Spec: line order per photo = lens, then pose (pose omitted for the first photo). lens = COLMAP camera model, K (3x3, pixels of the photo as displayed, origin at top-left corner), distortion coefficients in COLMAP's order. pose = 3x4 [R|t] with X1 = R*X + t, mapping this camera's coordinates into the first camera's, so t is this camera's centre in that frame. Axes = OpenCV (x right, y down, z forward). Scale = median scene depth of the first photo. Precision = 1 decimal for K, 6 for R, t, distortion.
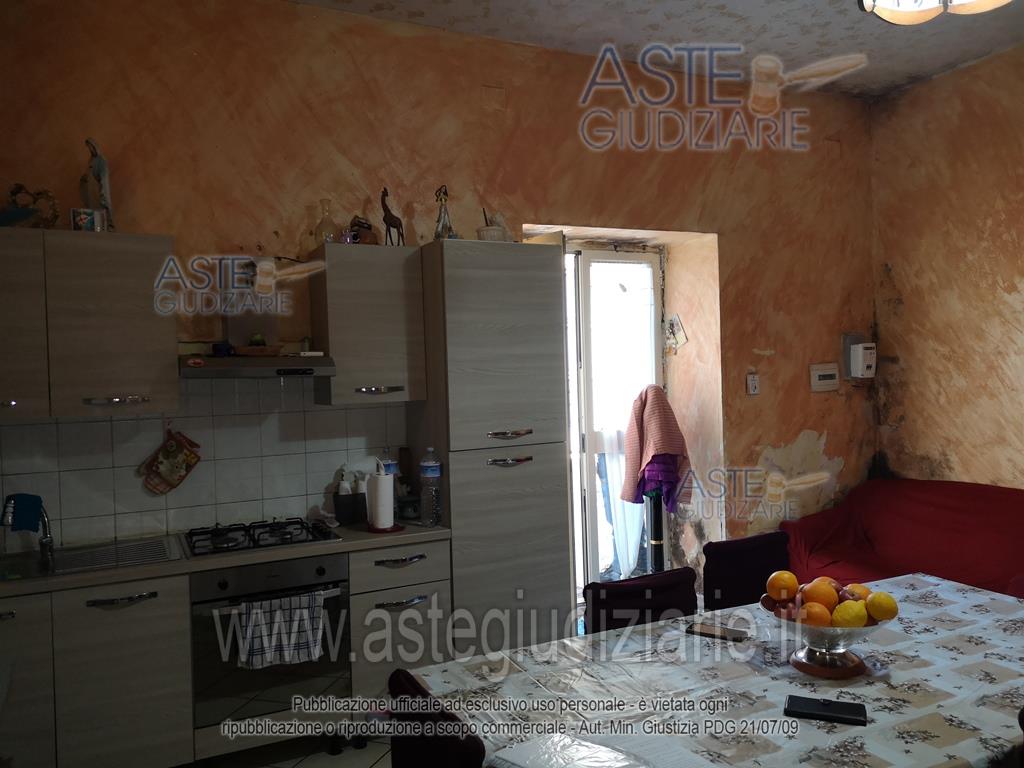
lens RADIAL K [[800.6, 0, 511.9], [0, 800.6, 382.8], [0, 0, 1]] dist [0.004676, -0.006047]
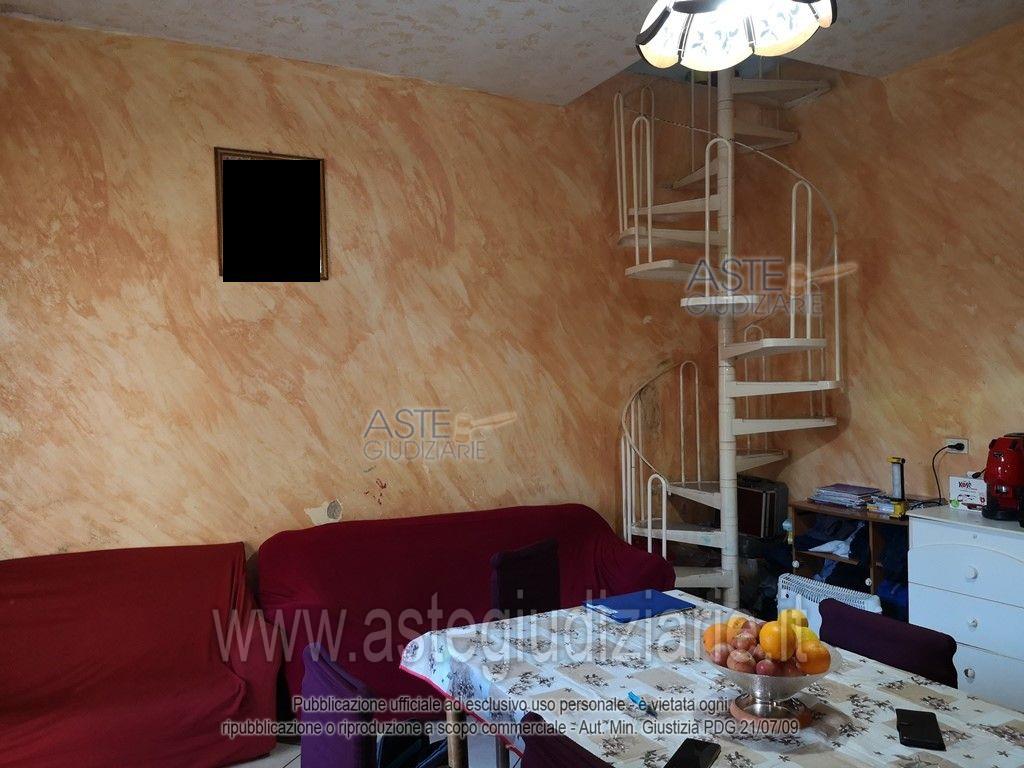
lens RADIAL K [[800.6, 0, 511.8], [0, 800.6, 387.6], [0, 0, 1]] dist [0.004676, -0.006047]
pose [[-0.021055, 0.024213, 0.999485, -0.215399], [0.044227, 0.998751, -0.023263, 0.000895], [-0.998800, 0.043715, -0.022100, 0.568060]]
